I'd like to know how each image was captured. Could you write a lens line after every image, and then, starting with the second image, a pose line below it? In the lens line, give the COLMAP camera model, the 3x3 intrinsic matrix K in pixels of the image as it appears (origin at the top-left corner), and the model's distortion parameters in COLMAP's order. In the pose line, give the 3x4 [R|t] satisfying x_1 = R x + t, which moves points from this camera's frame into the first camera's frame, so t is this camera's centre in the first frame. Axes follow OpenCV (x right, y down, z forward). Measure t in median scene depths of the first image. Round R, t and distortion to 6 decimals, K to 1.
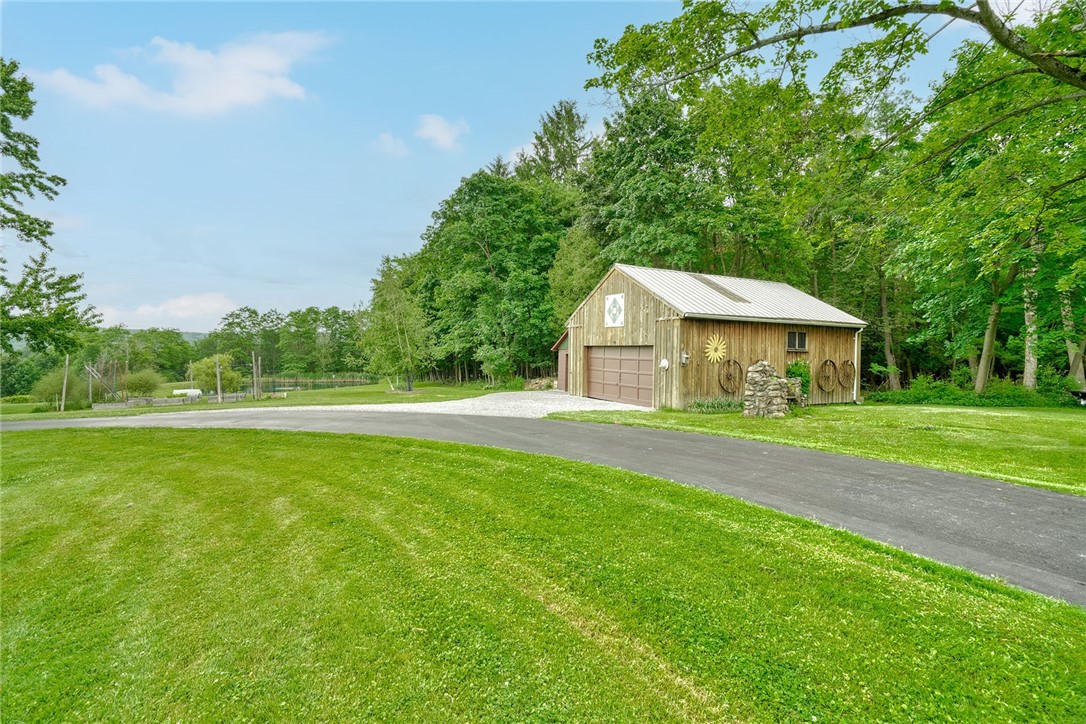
lens RADIAL K [[495.1, 0, 540.5], [0, 495.1, 361.3], [0, 0, 1]] dist [-0.000872, 0.000855]
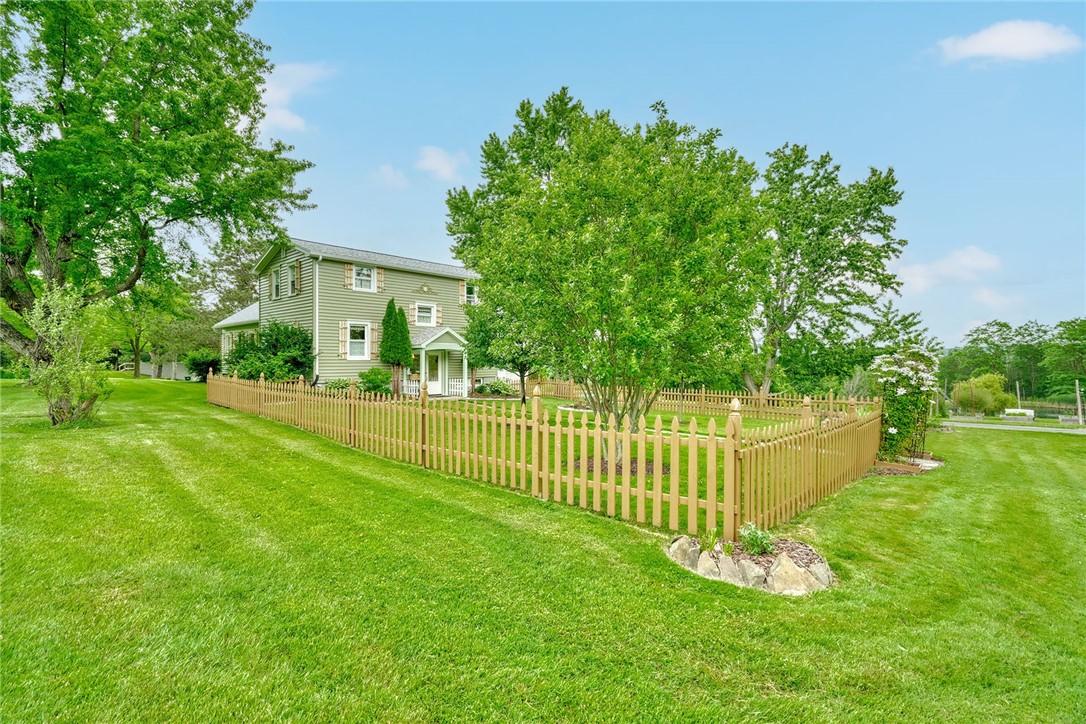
lens RADIAL K [[495.1, 0, 540.5], [0, 495.1, 361.3], [0, 0, 1]] dist [-0.000872, 0.000855]
pose [[0.310633, -0.015153, -0.950409, -0.020220], [-0.020023, 0.999547, -0.022480, -0.000050], [0.950319, 0.026013, 0.310189, -0.236486]]
